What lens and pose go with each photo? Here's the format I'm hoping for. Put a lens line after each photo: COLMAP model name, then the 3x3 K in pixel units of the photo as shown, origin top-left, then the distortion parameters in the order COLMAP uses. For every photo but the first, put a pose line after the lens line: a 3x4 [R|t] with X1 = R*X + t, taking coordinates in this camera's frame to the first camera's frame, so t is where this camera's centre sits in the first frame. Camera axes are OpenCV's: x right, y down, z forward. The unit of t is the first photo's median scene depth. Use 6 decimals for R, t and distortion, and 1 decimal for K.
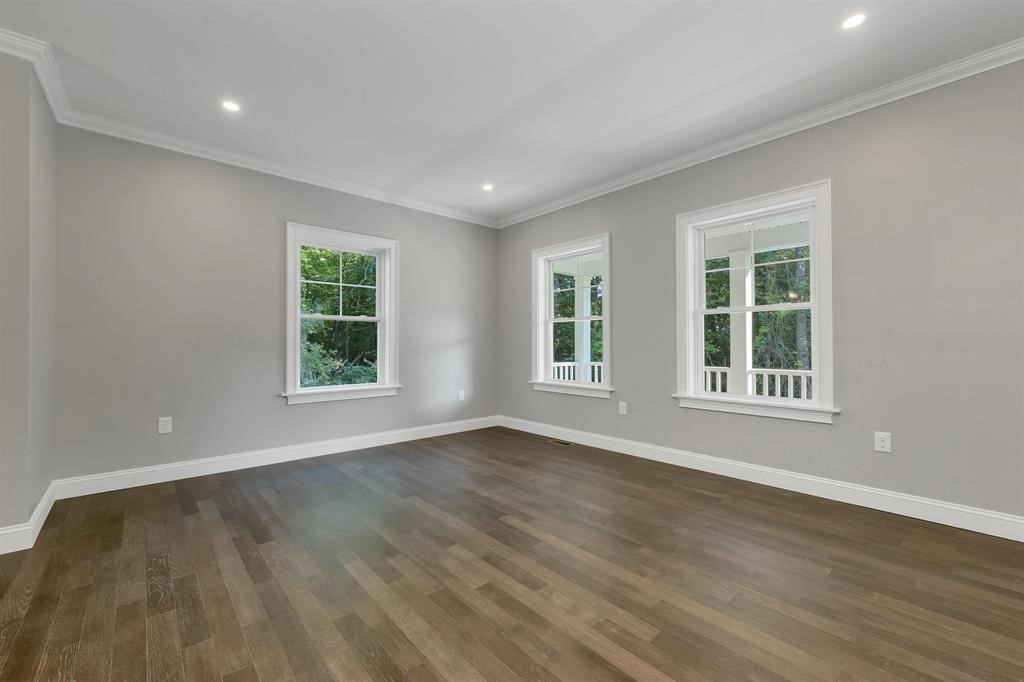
lens RADIAL K [[416.2, 0, 507.3], [0, 416.2, 340.8], [0, 0, 1]] dist [0.000258, -0.000201]
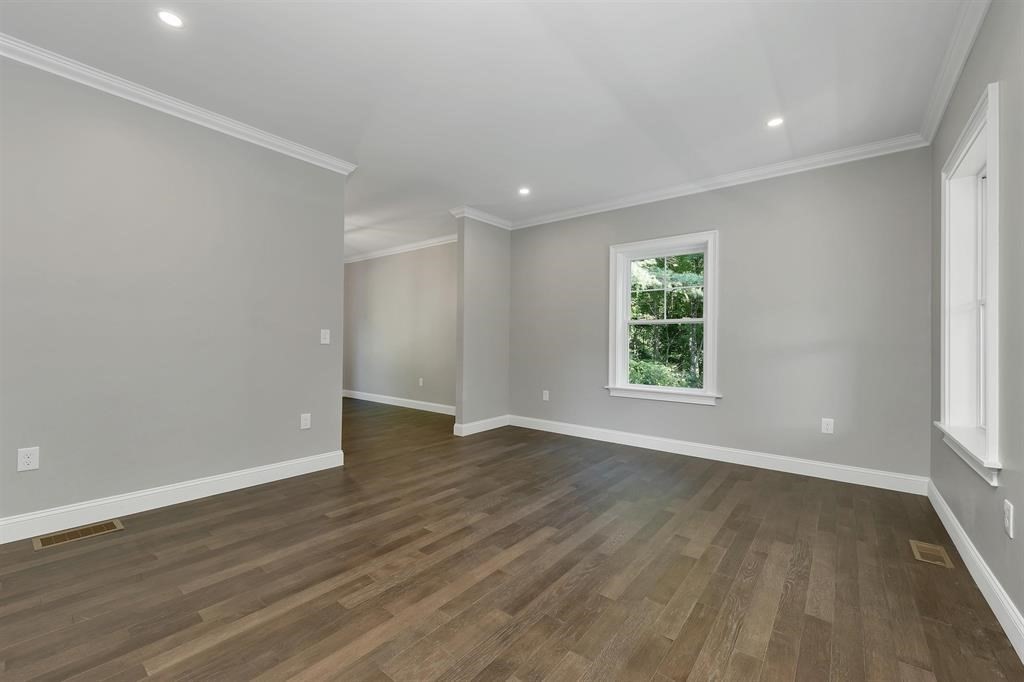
lens RADIAL K [[416.2, 0, 513.7], [0, 416.2, 342.8], [0, 0, 1]] dist [0.000258, -0.000201]
pose [[0.175982, 0.001251, -0.984393, 0.830465], [-0.005954, 0.999982, 0.000207, -0.000207], [0.984375, 0.005824, 0.175986, 0.674909]]
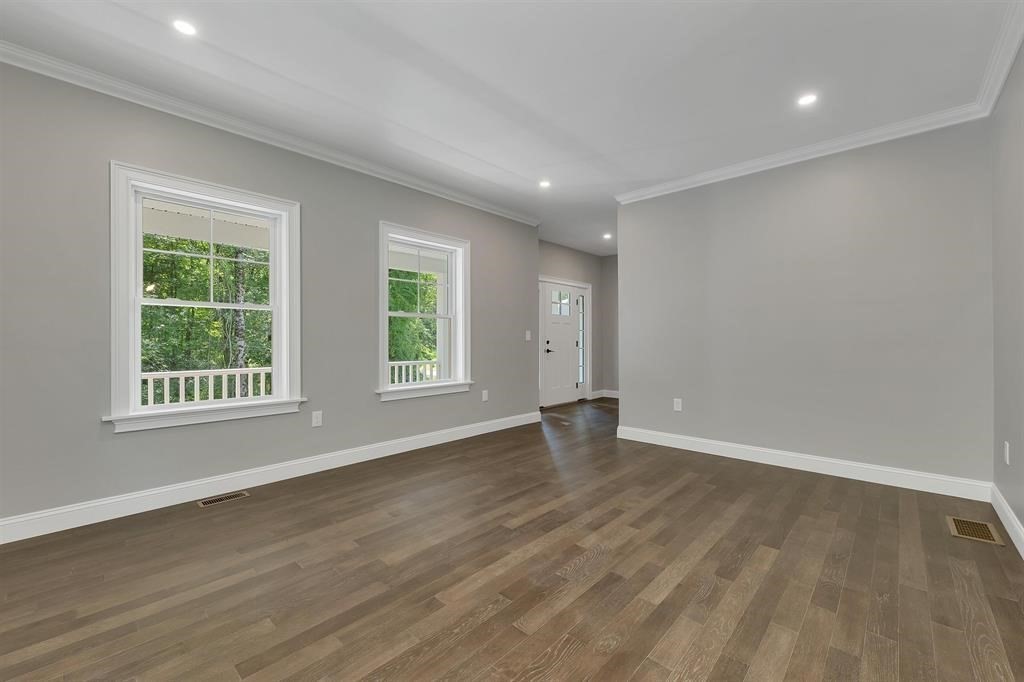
lens RADIAL K [[416.2, 0, 513.5], [0, 416.2, 339.1], [0, 0, 1]] dist [0.000258, -0.000201]
pose [[-0.099774, 0.006460, 0.994989, -0.861660], [-0.003201, 0.999972, -0.006814, 0.006700], [-0.995005, -0.003865, -0.099751, 0.983723]]
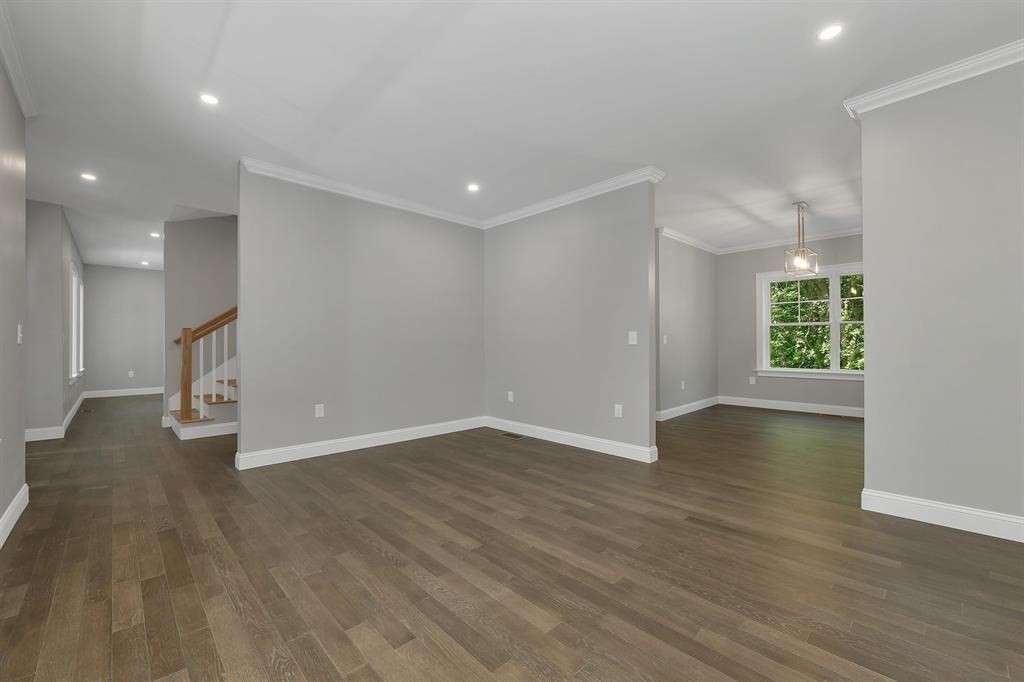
lens RADIAL K [[416.2, 0, 505.8], [0, 416.2, 341.8], [0, 0, 1]] dist [0.000258, -0.000201]
pose [[-0.999435, 0.004049, -0.033355, -0.039329], [0.004373, 0.999944, -0.009655, 0.009193], [0.033314, -0.009796, -0.999397, 1.693300]]
